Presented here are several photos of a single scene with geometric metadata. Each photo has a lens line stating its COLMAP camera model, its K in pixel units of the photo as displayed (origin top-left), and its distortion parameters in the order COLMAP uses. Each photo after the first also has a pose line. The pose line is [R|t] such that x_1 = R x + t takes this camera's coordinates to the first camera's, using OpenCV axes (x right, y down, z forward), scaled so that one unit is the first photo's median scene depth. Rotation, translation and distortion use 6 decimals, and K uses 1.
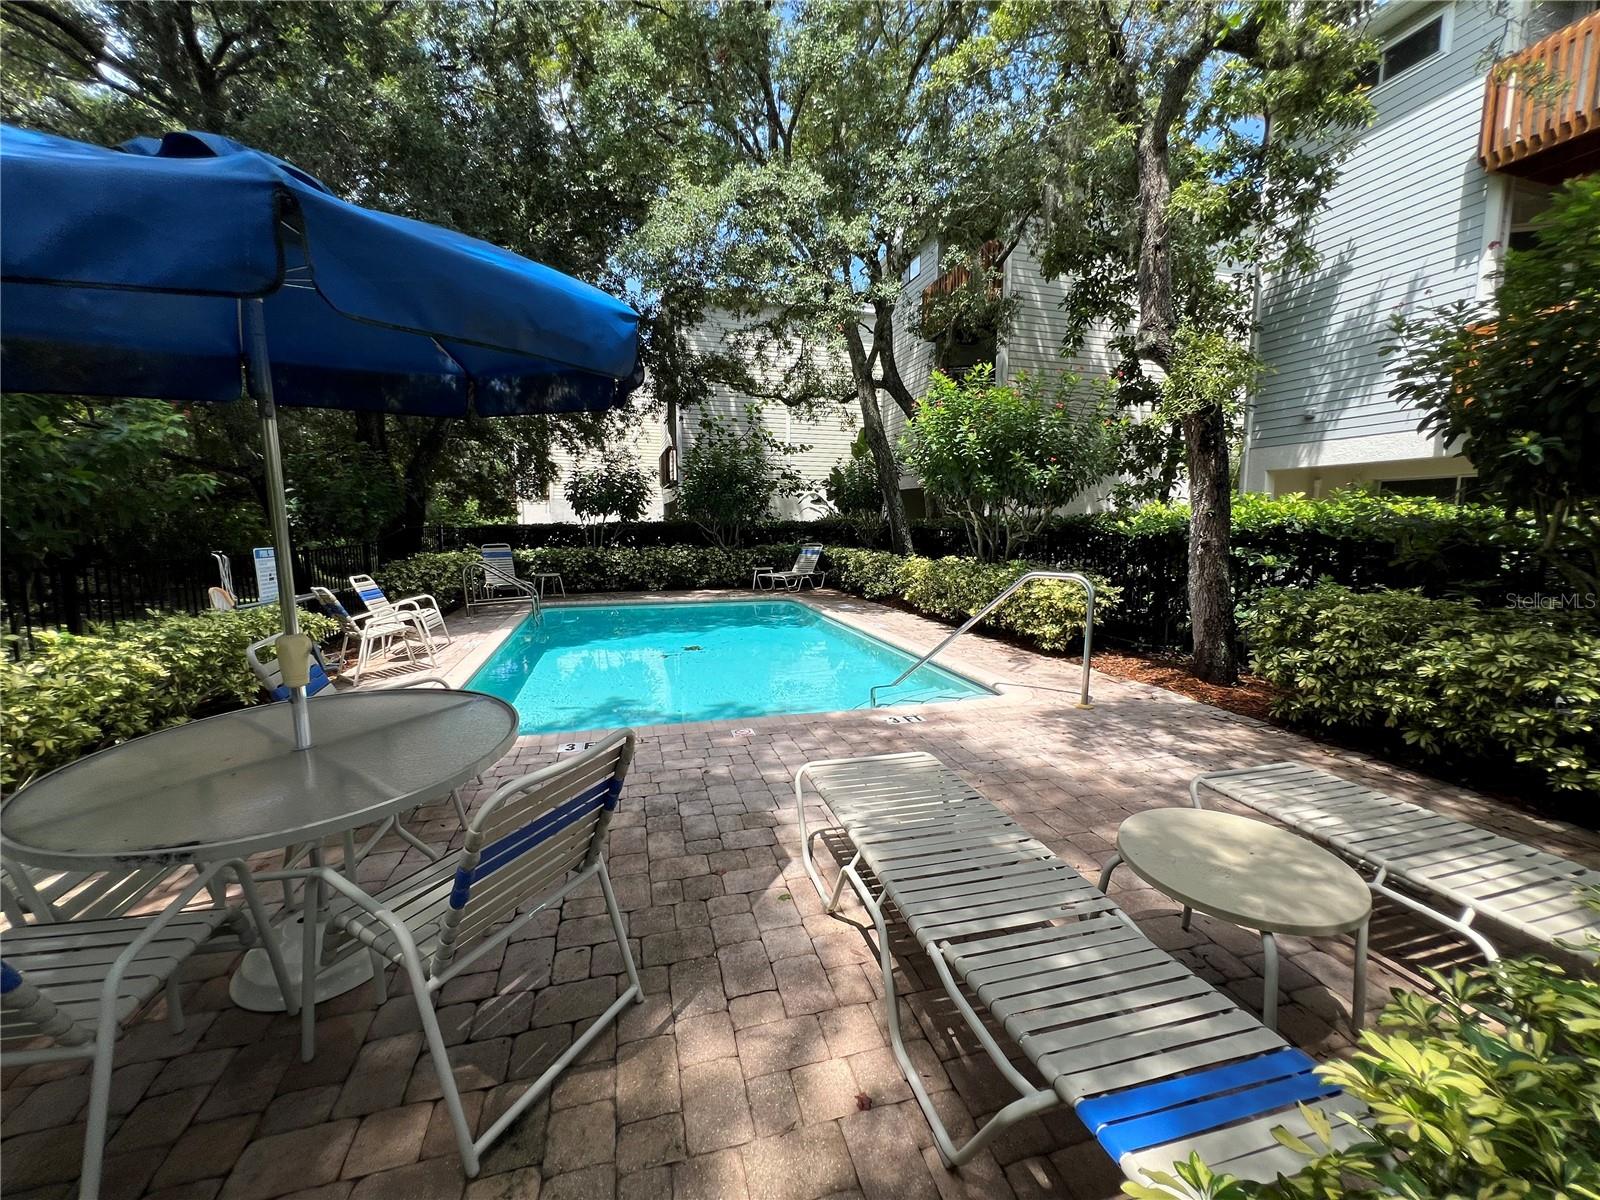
lens RADIAL K [[639.2, 0, 802.8], [0, 639.2, 598.3], [0, 0, 1]] dist [-0.001355, -0.000004]
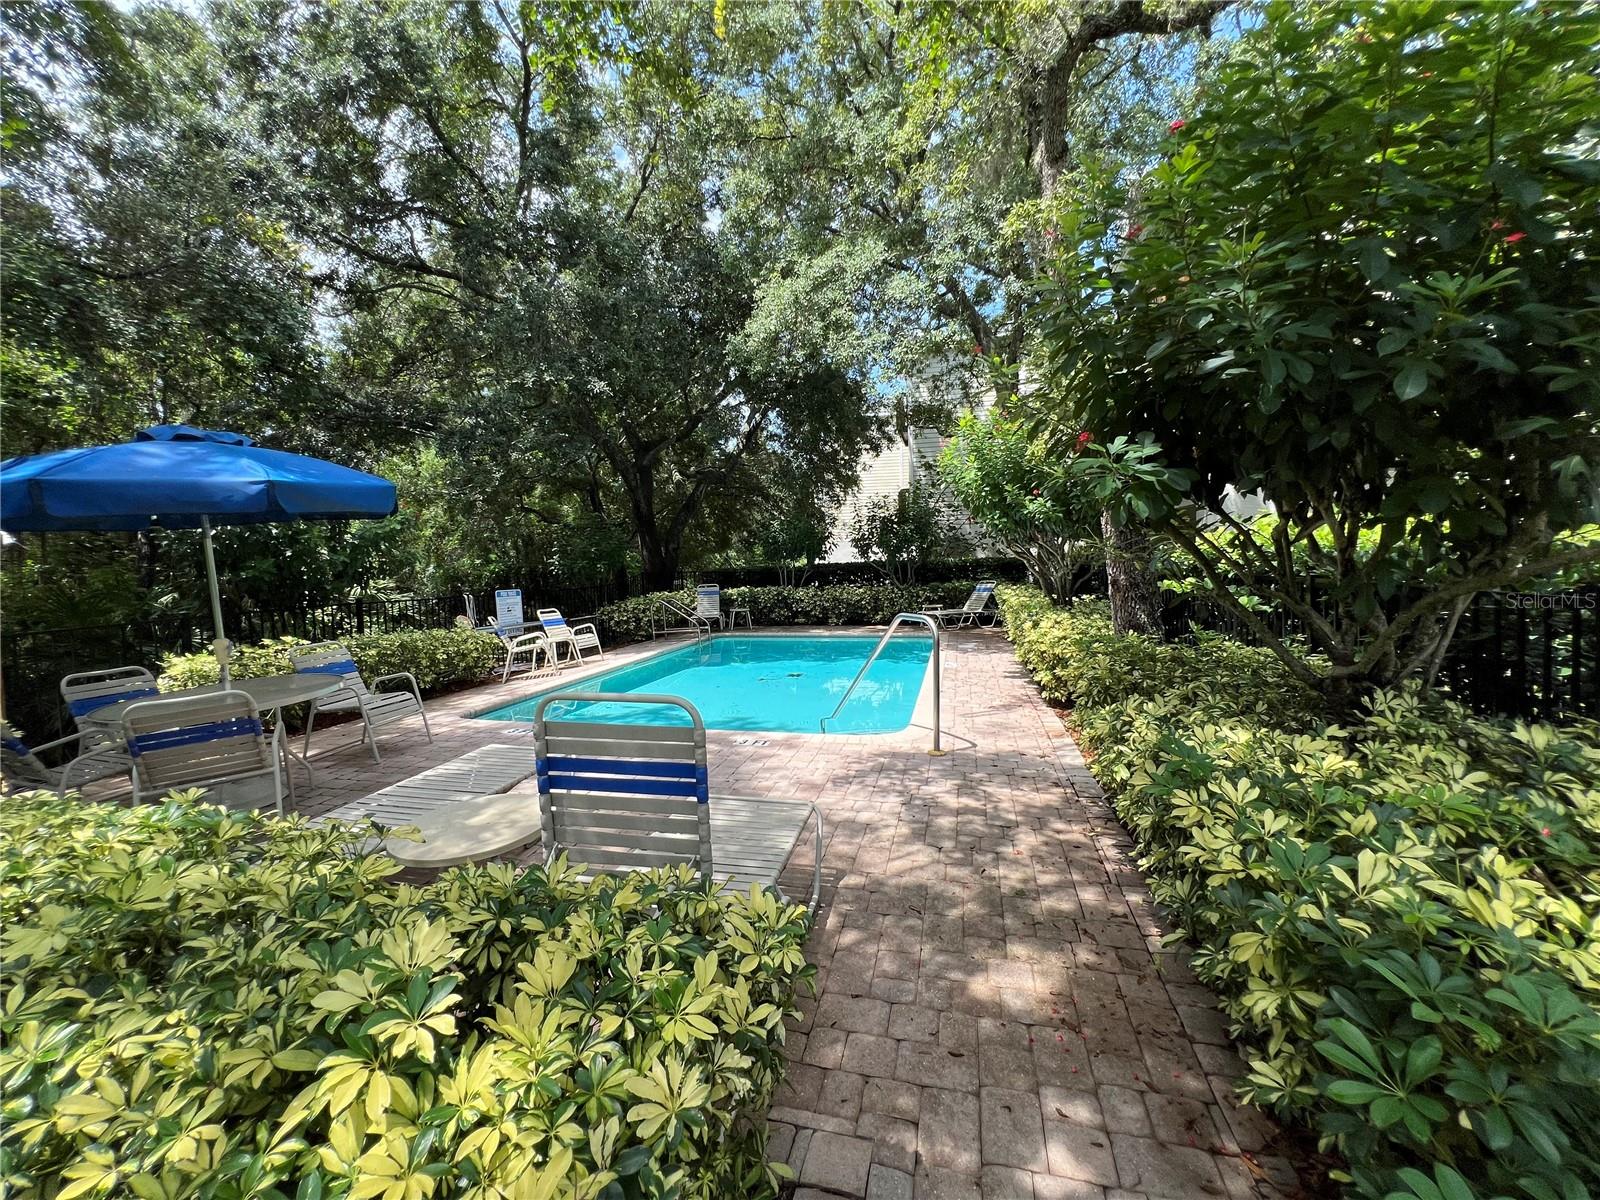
lens RADIAL K [[639.2, 0, 793.4], [0, 639.2, 601.5], [0, 0, 1]] dist [-0.001355, -0.000004]
pose [[0.866985, 0.004780, -0.498312, 0.541912], [-0.030102, 0.998630, -0.042794, -0.008312], [0.497425, 0.052102, 0.865941, 0.029128]]
